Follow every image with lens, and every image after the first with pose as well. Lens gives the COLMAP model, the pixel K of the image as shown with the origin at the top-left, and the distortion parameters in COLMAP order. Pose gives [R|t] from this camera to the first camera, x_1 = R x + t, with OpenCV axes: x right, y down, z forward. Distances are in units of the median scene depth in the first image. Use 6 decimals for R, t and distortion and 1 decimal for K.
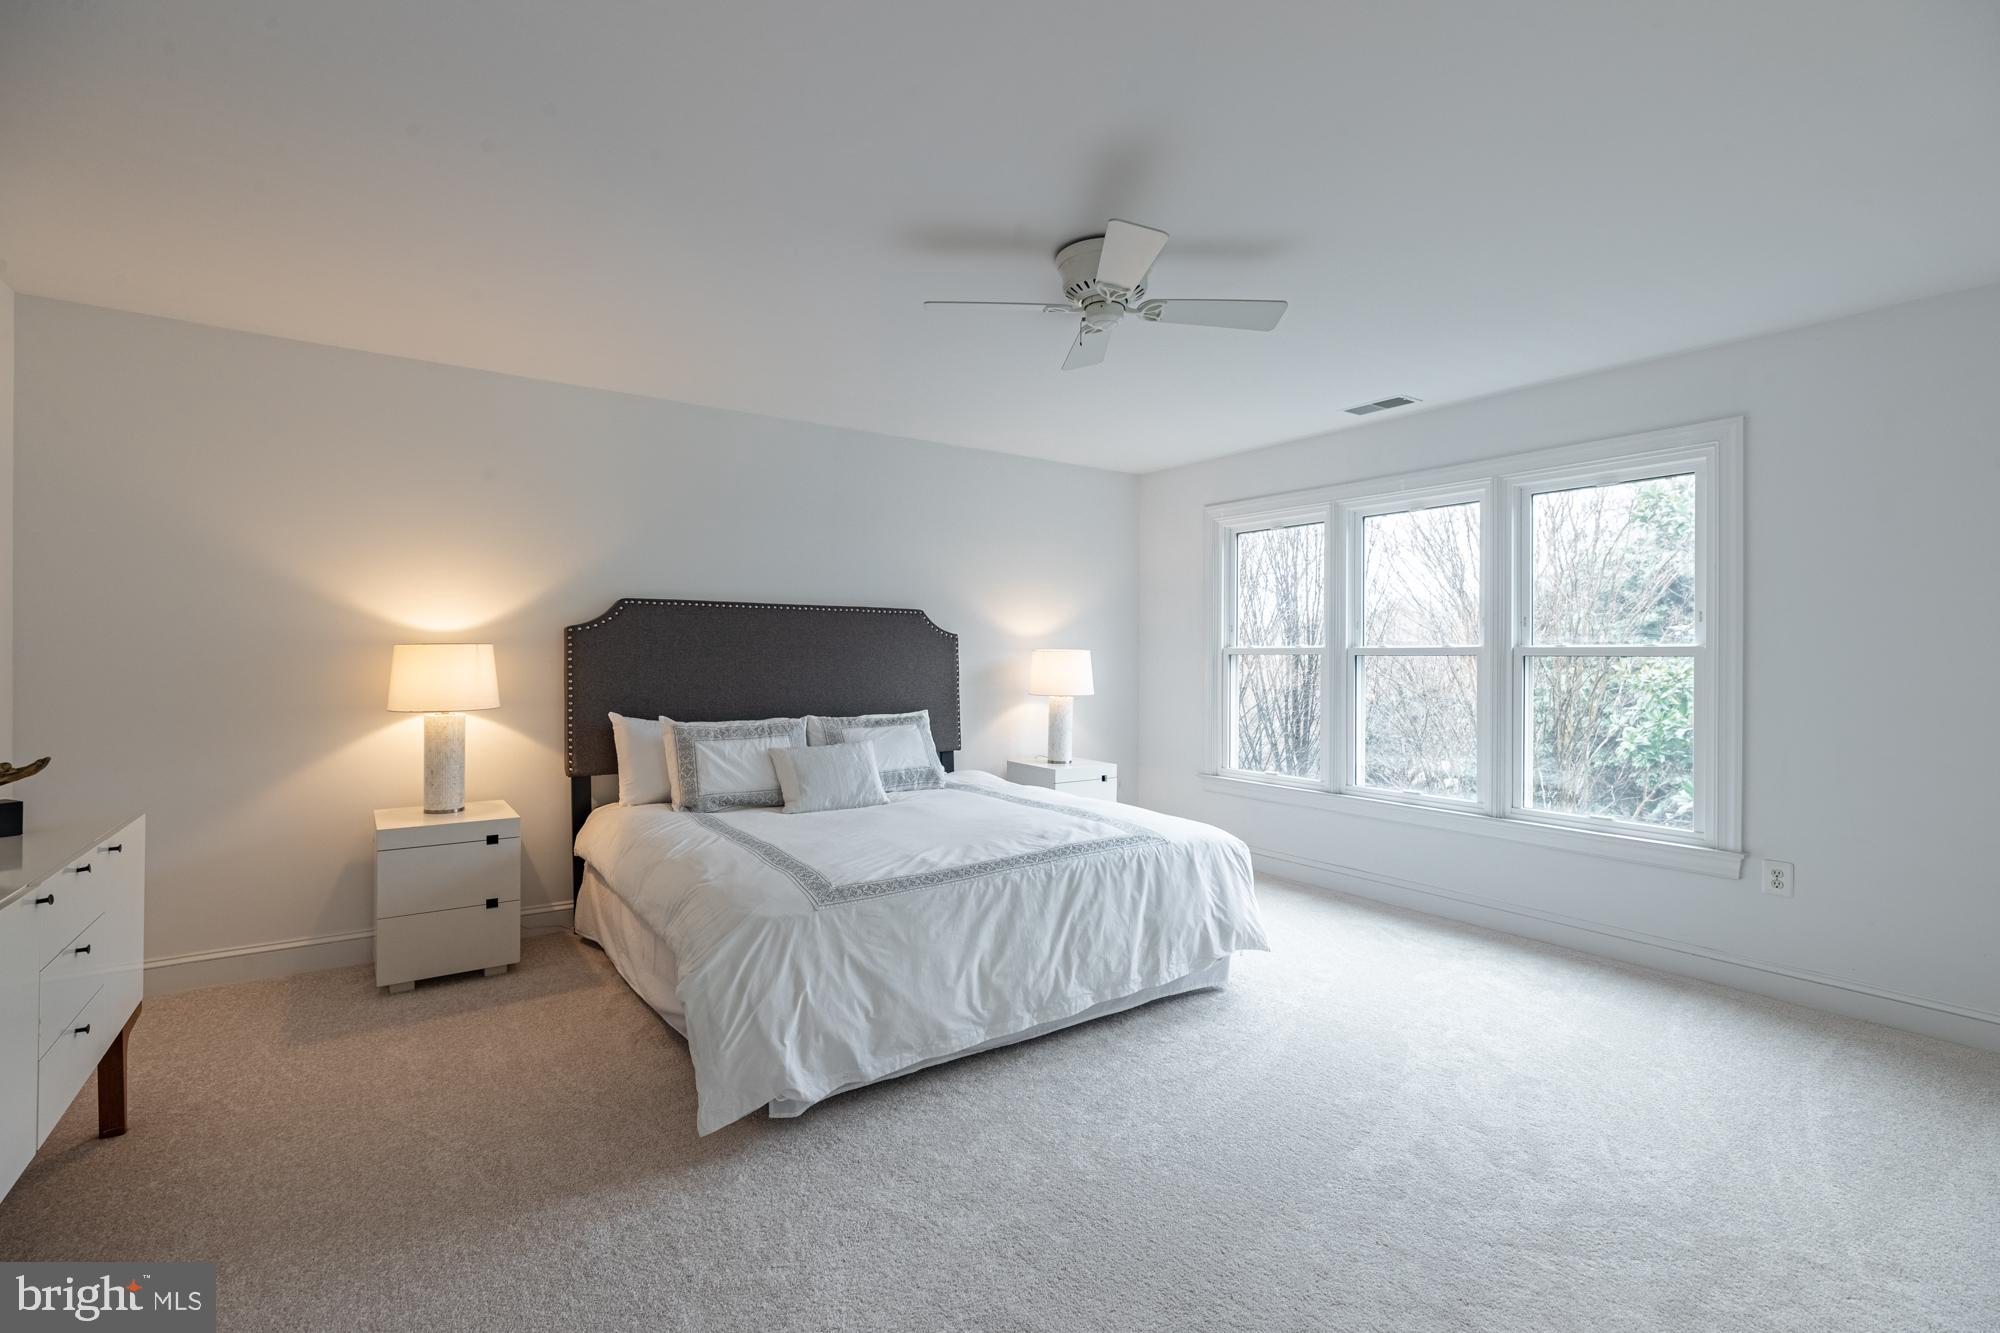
lens RADIAL K [[907.3, 0, 995.5], [0, 907.3, 659.7], [0, 0, 1]] dist [-0.006503, 0.002783]
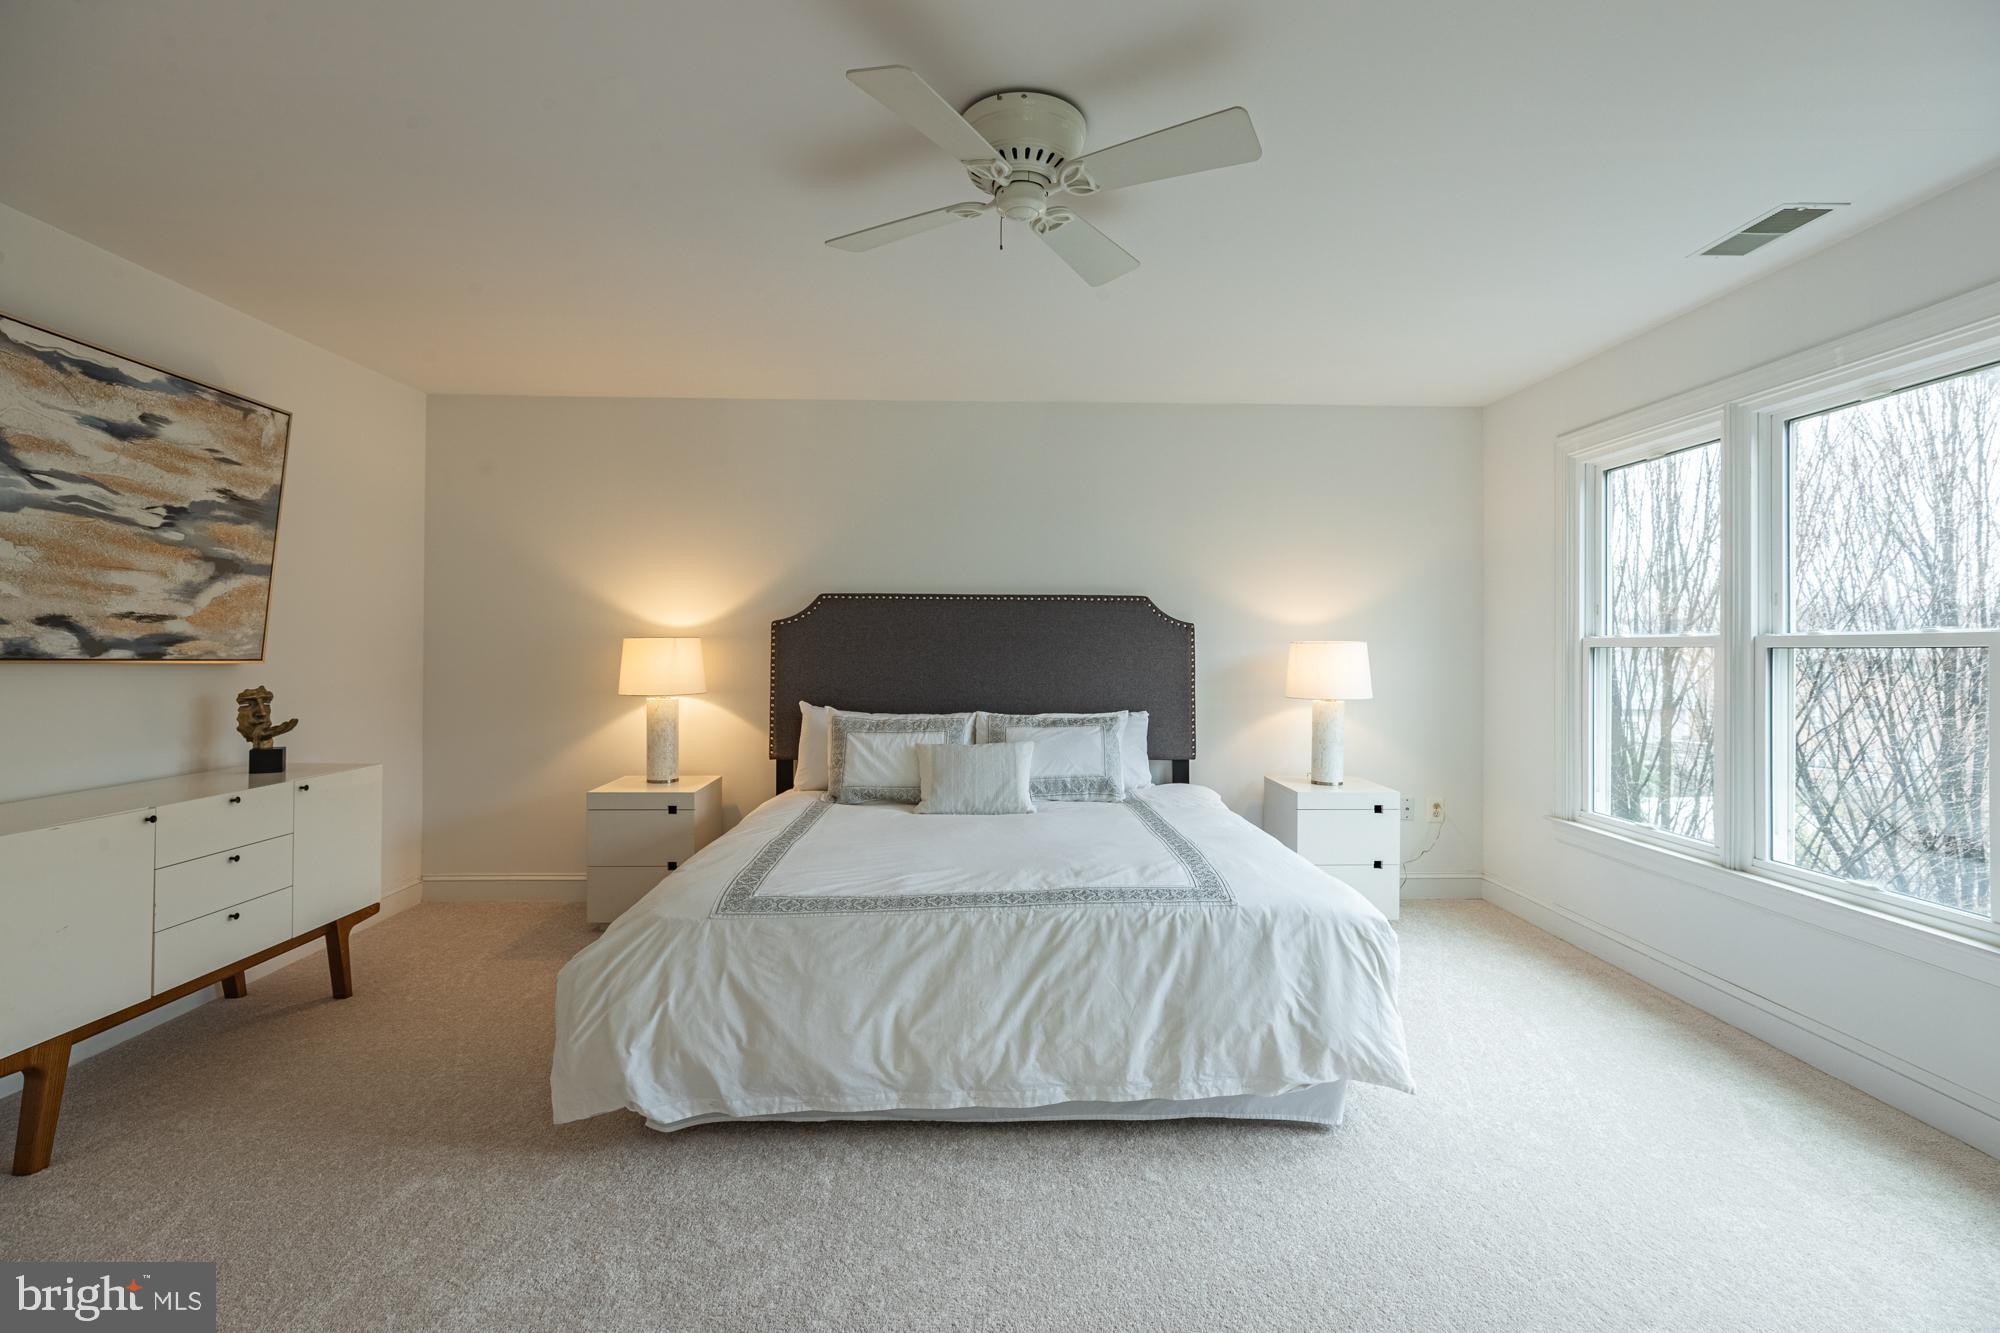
lens RADIAL K [[907.3, 0, 993.2], [0, 907.3, 648.0], [0, 0, 1]] dist [-0.006503, 0.002783]
pose [[0.832730, -0.000151, -0.553679, 0.398091], [-0.004067, 0.999971, -0.006389, 0.001542], [0.553664, 0.007572, 0.832706, 0.267733]]
